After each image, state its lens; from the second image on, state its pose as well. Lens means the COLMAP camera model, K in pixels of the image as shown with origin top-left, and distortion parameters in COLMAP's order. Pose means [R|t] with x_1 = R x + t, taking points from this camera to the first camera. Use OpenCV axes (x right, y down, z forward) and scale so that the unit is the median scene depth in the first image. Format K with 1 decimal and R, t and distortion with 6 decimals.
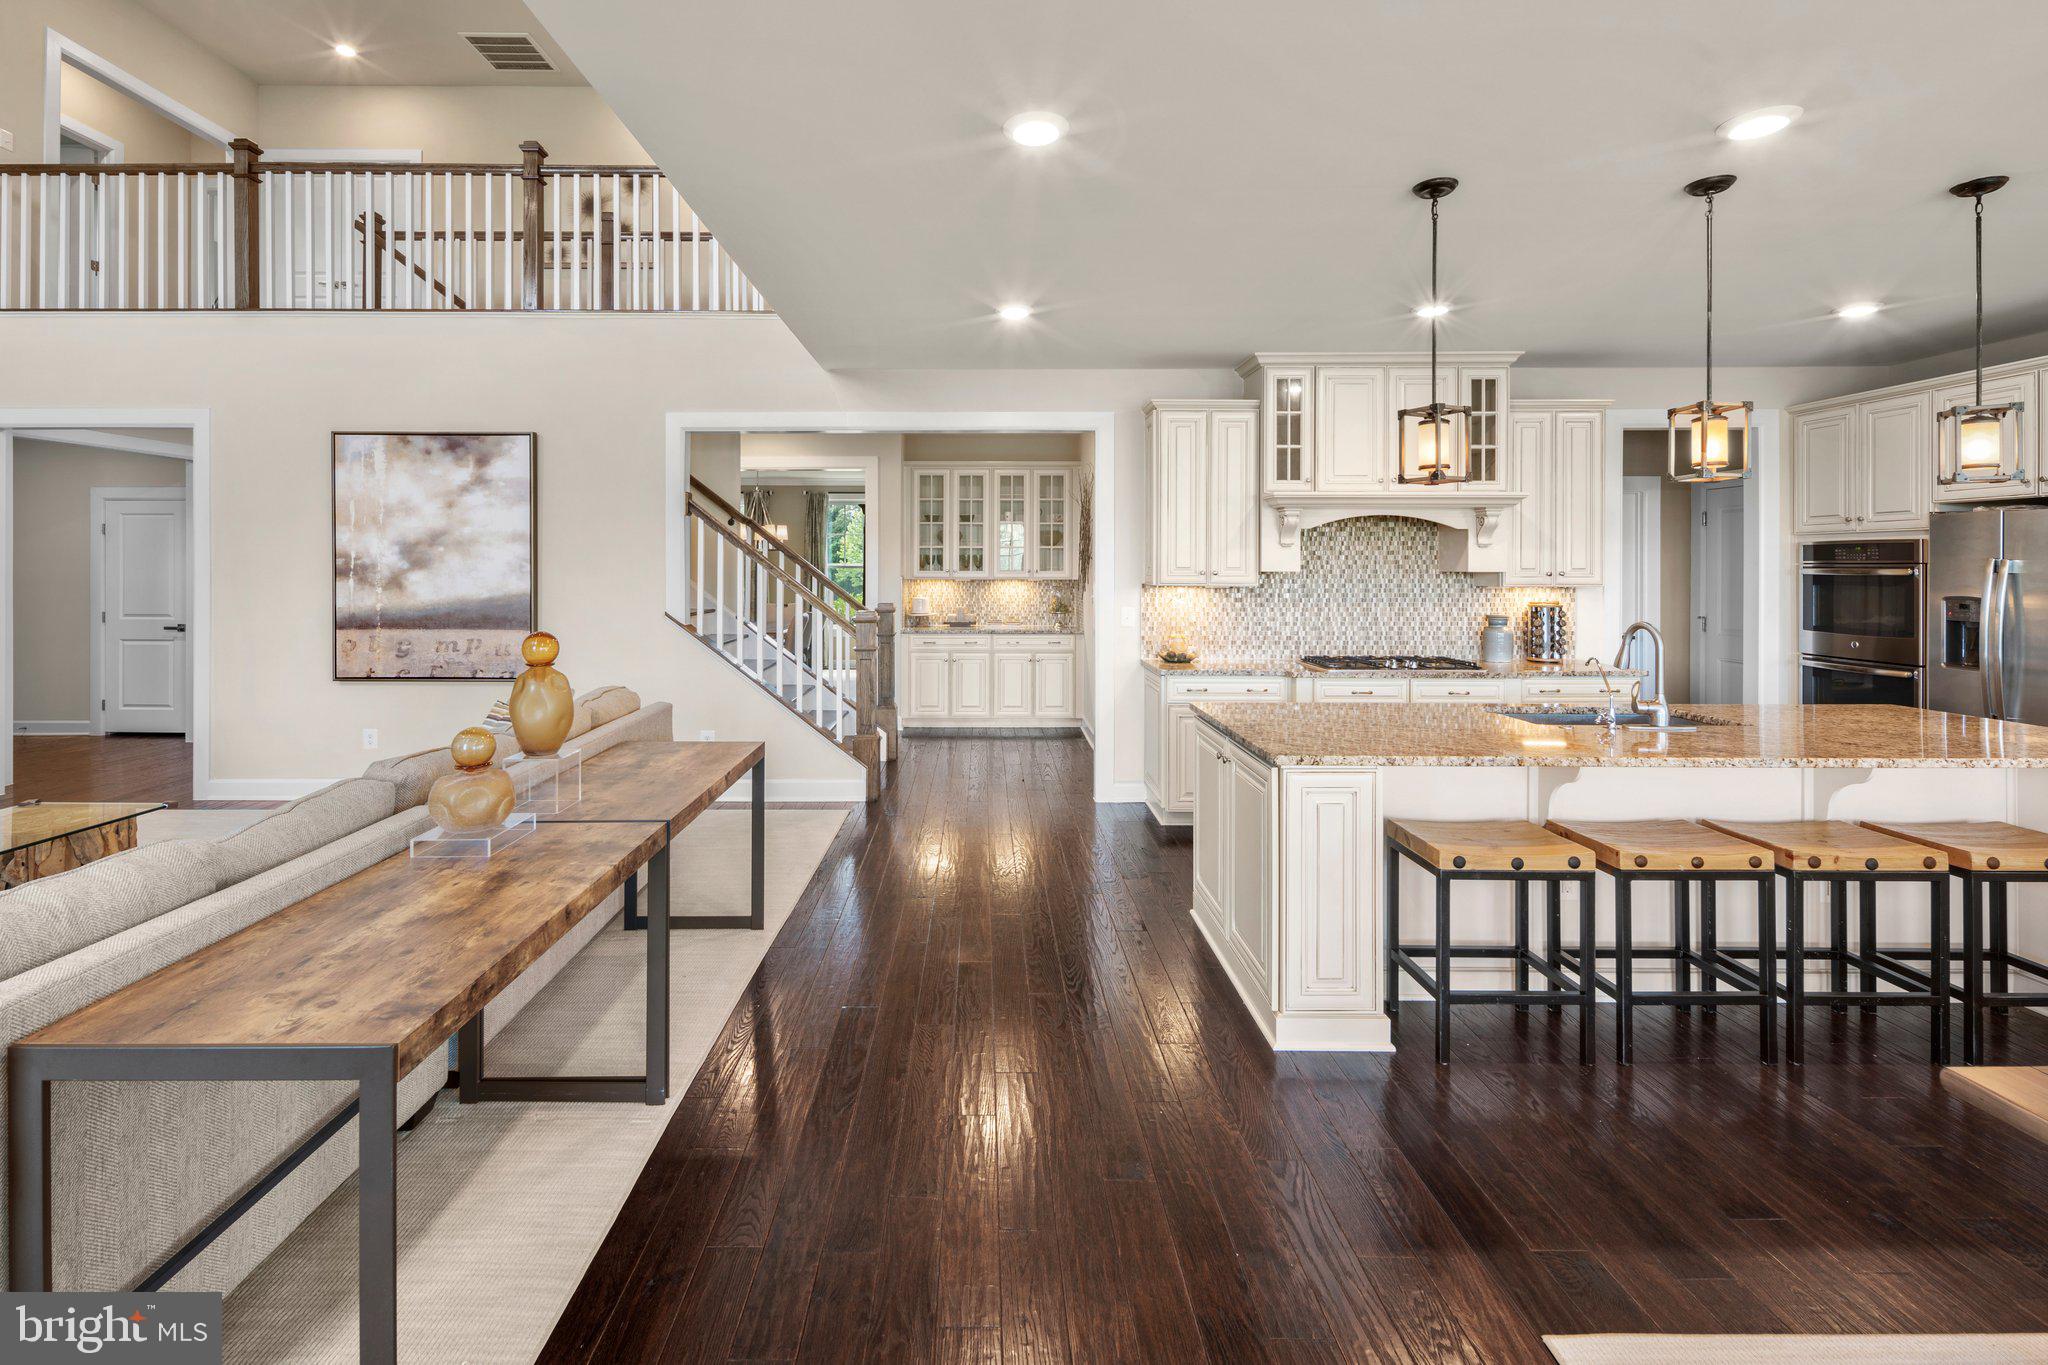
lens RADIAL K [[896.3, 0, 986.9], [0, 896.3, 572.5], [0, 0, 1]] dist [0.009096, -0.004817]
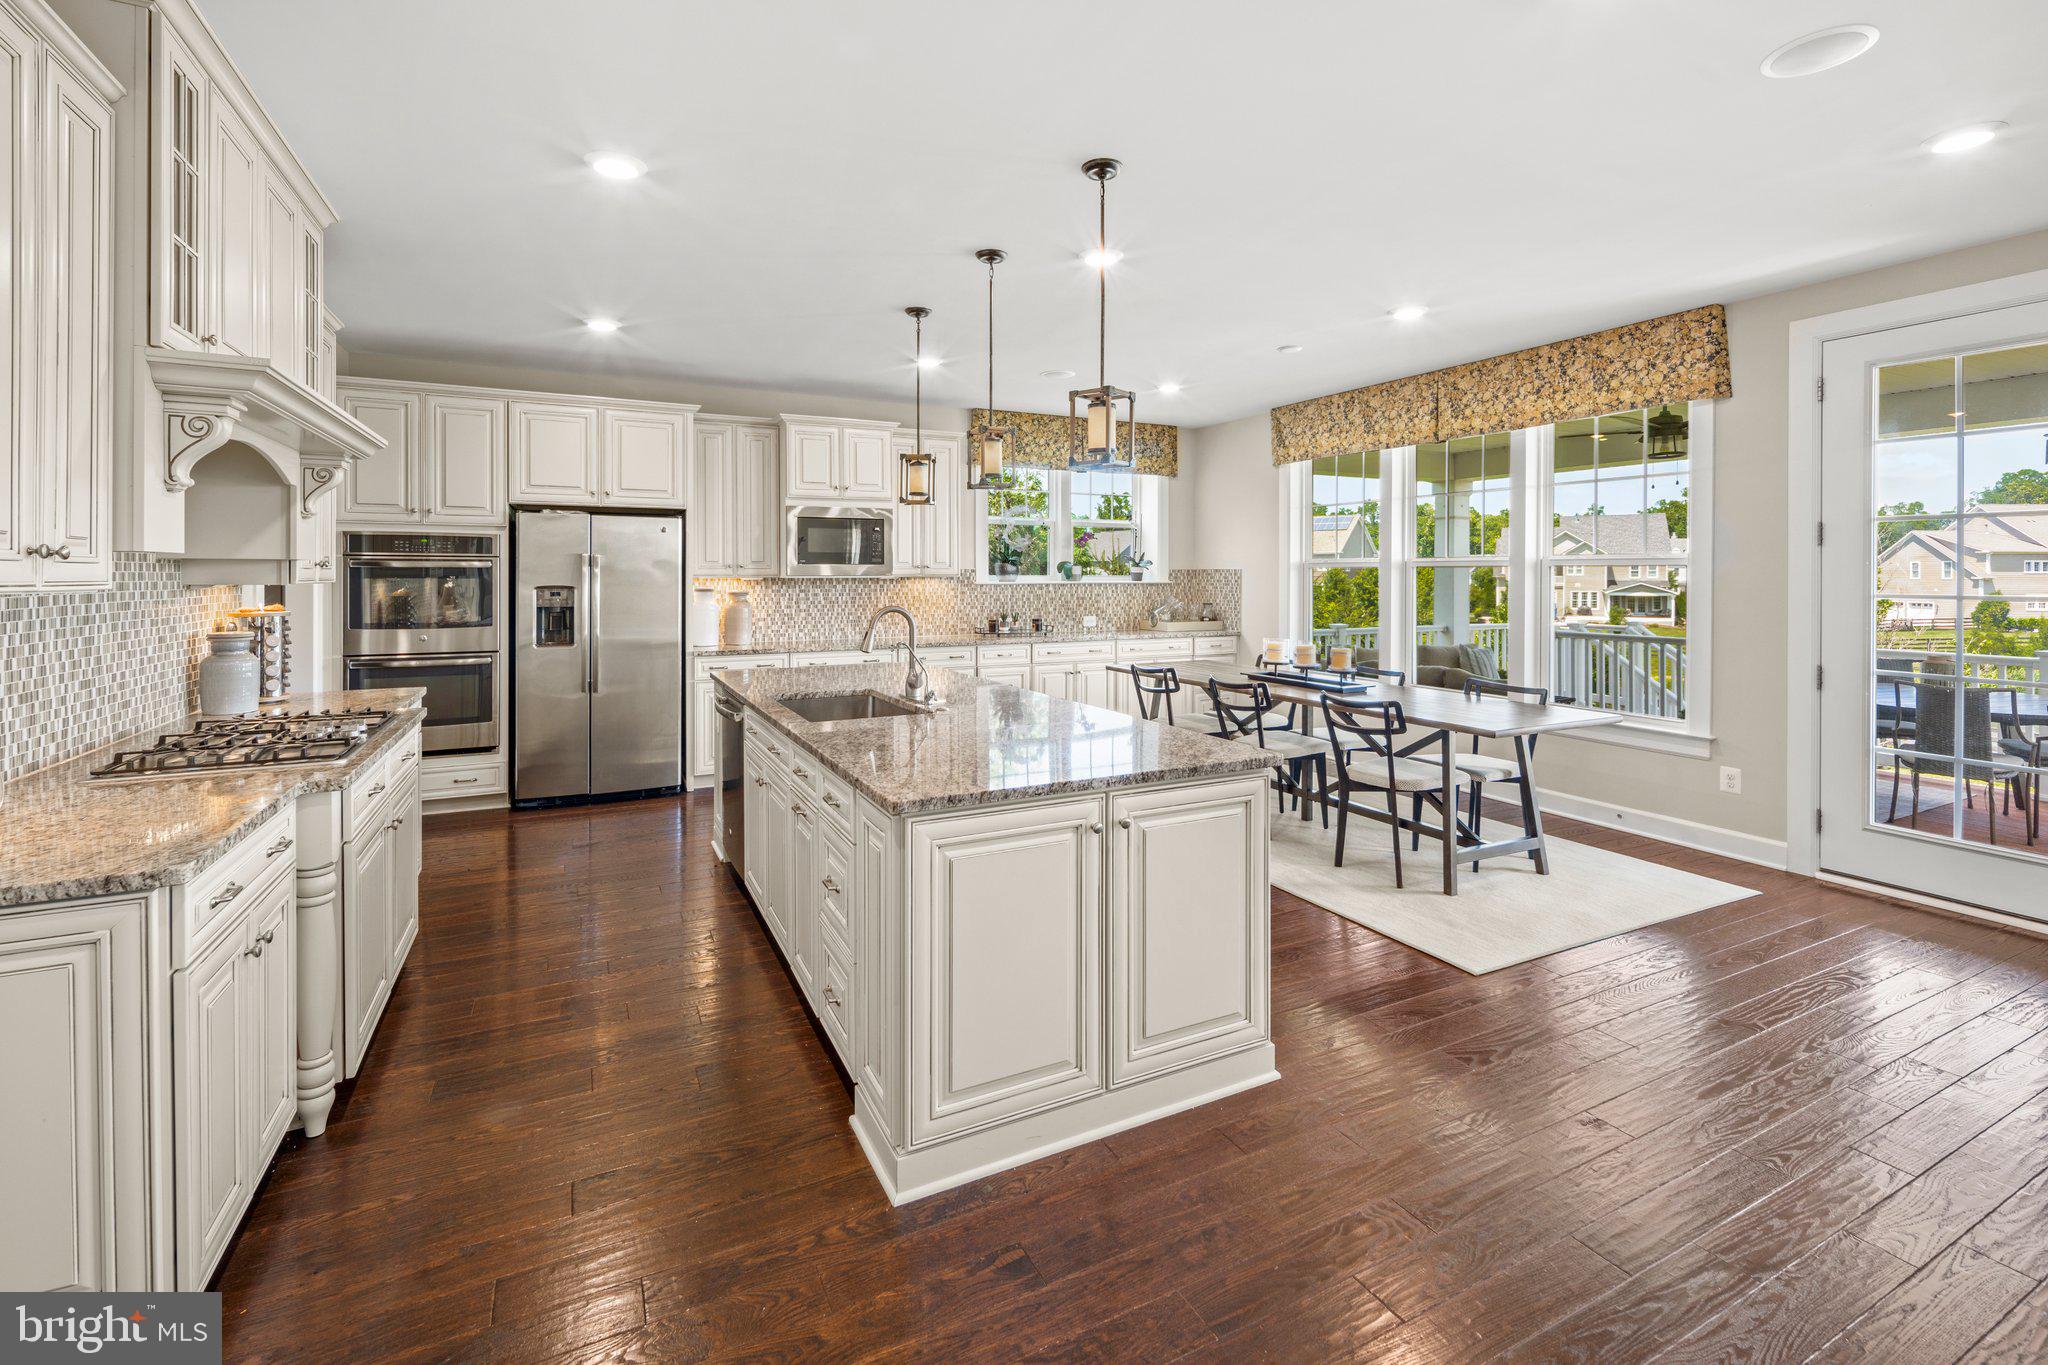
lens RADIAL K [[896.3, 0, 1021.6], [0, 896.3, 578.0], [0, 0, 1]] dist [0.009096, -0.004817]
pose [[-0.446131, -0.005441, 0.894951, -0.191216], [0.001240, 0.999977, 0.006697, 0.007797], [-0.894967, 0.004097, -0.446114, 0.812193]]
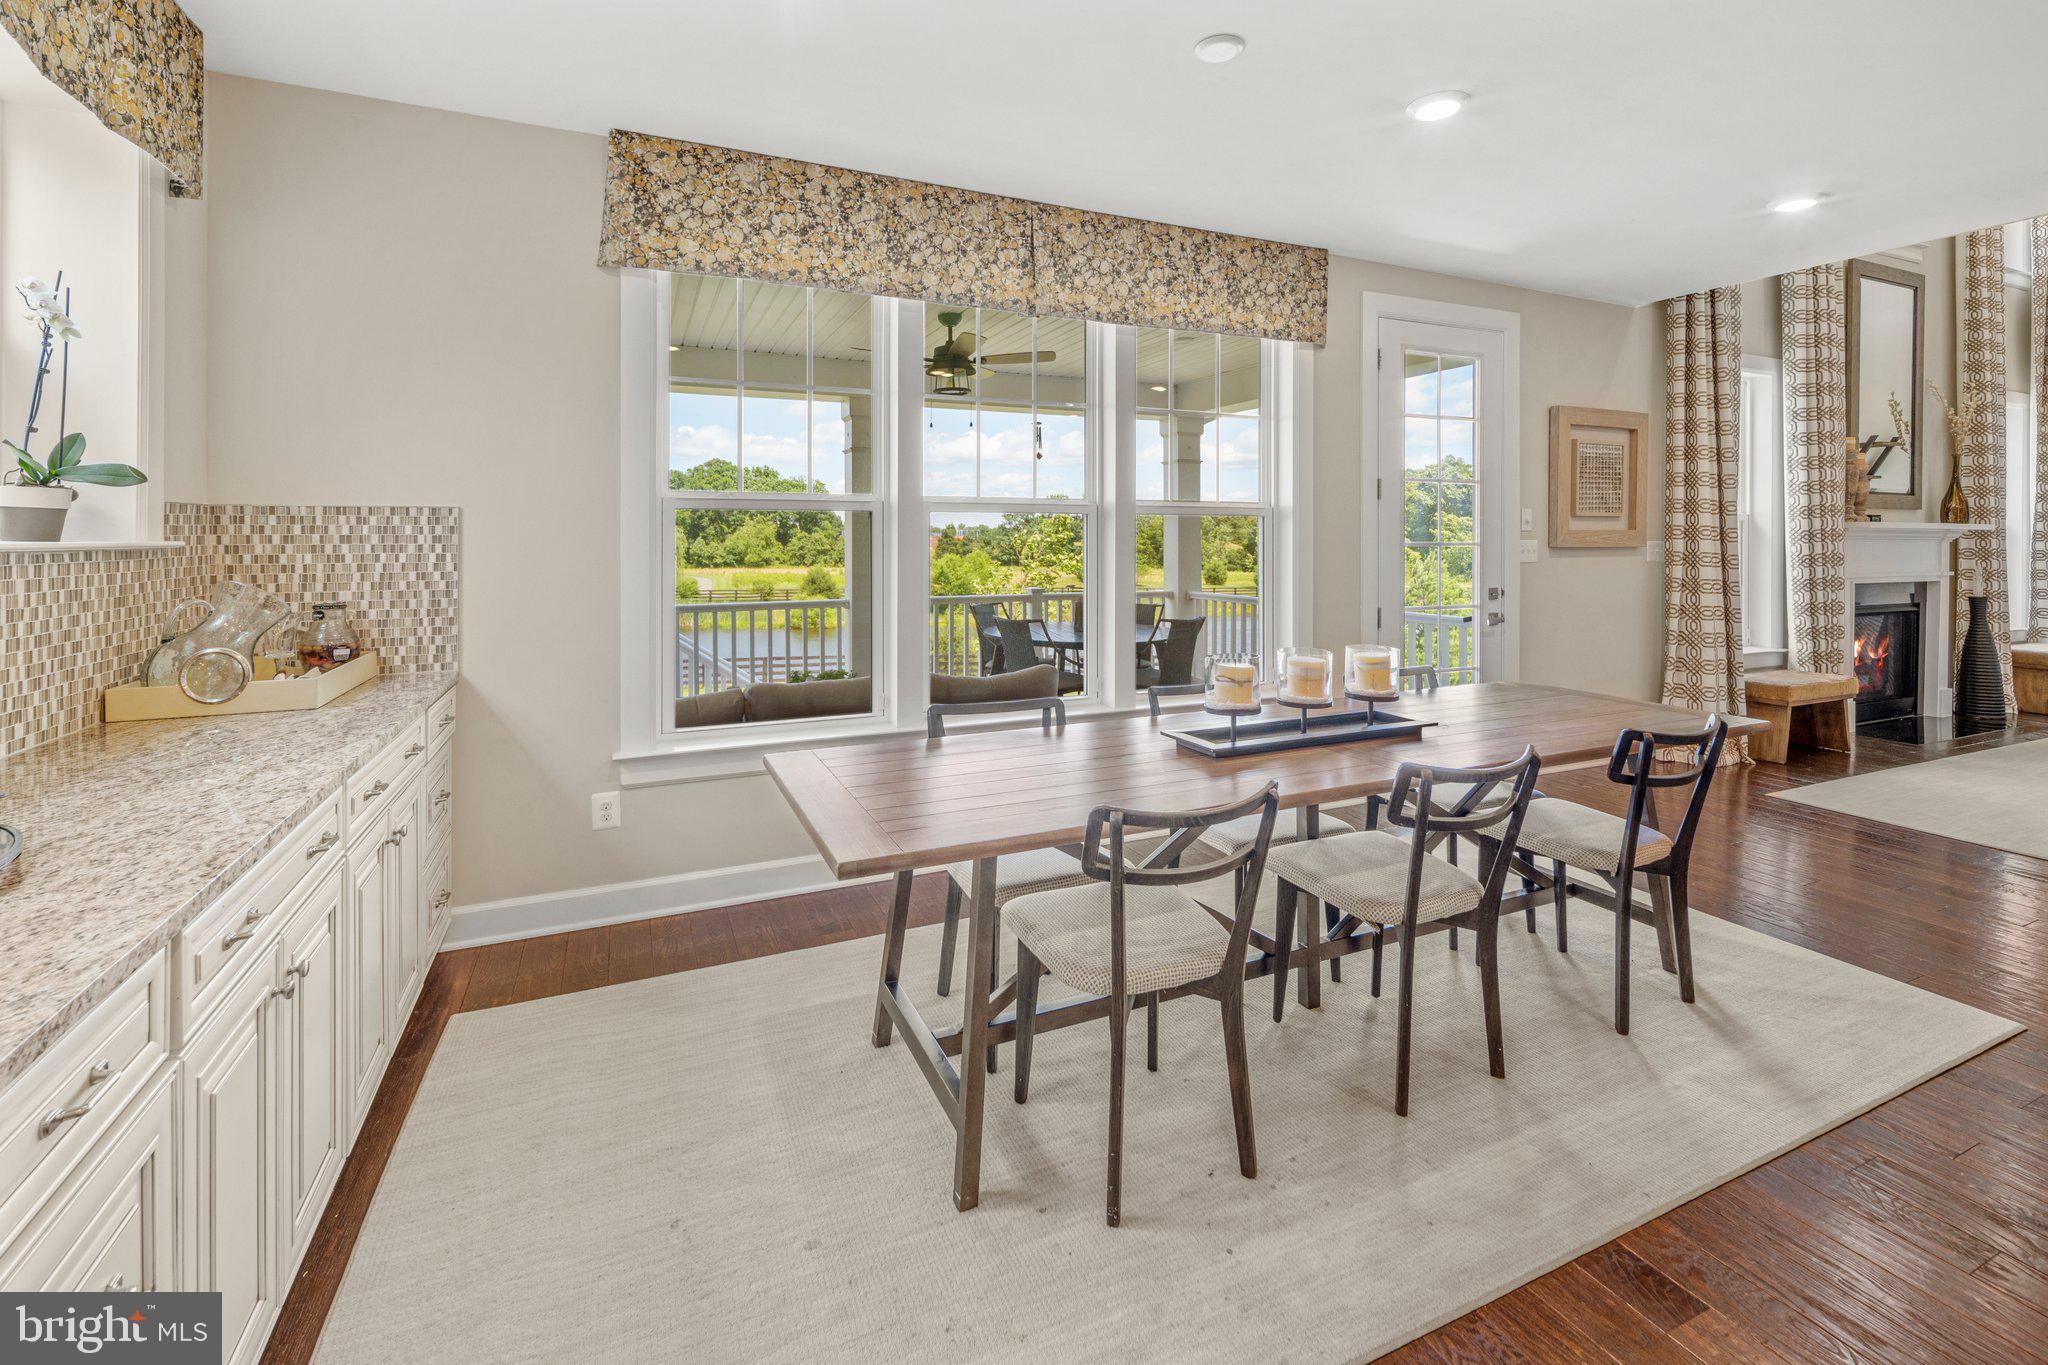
lens RADIAL K [[896.3, 0, 1021.6], [0, 896.3, 531.2], [0, 0, 1]] dist [0.009096, -0.004817]
pose [[-0.912338, -0.002864, -0.409428, 0.829363], [-0.001932, 0.999995, -0.002692, 0.018857], [0.409434, -0.001665, -0.912338, 0.503186]]
